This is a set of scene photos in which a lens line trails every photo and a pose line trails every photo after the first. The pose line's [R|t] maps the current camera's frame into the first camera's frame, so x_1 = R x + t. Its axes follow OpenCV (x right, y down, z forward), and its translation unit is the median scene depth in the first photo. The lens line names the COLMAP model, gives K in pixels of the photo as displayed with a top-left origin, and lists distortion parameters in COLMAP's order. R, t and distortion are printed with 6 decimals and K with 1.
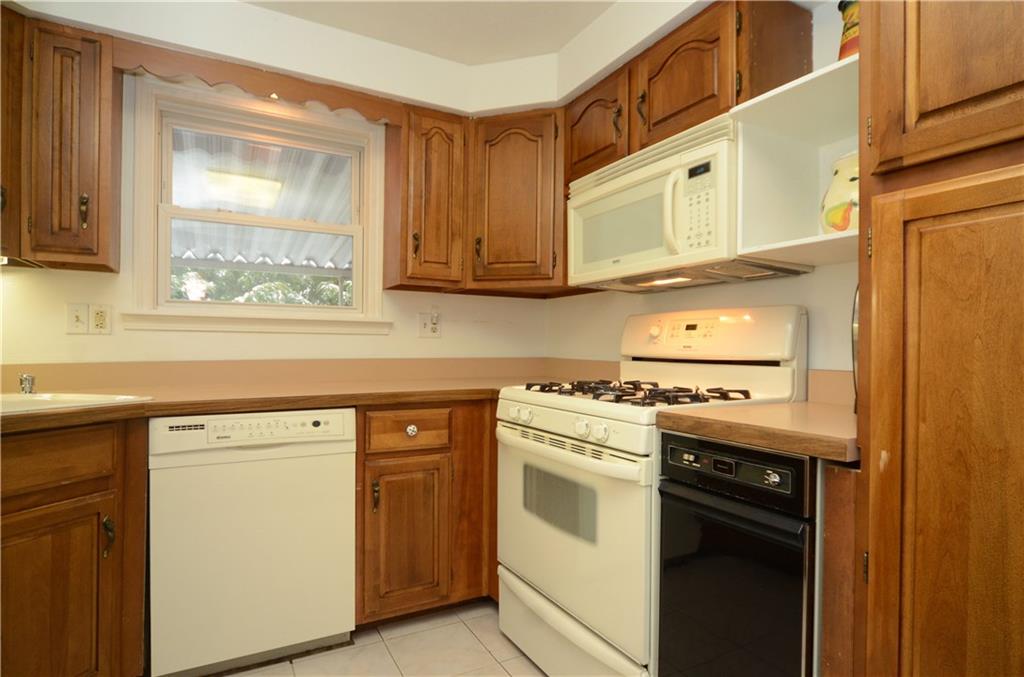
lens RADIAL K [[557.4, 0, 512.4], [0, 557.4, 344.3], [0, 0, 1]] dist [-0.007058, 0.000407]
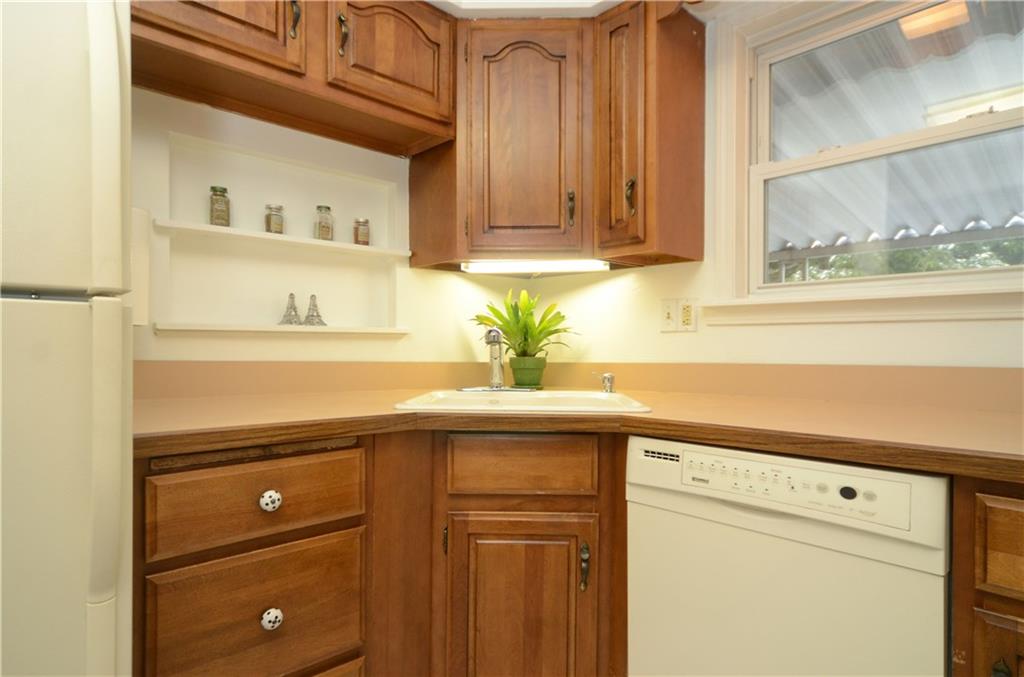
lens RADIAL K [[557.4, 0, 515.8], [0, 557.4, 352.1], [0, 0, 1]] dist [-0.007058, 0.000407]
pose [[0.259386, 0.003238, -0.965768, 0.059502], [0.007706, 0.999956, 0.005423, 0.008677], [0.965743, -0.008849, 0.259349, 0.573273]]
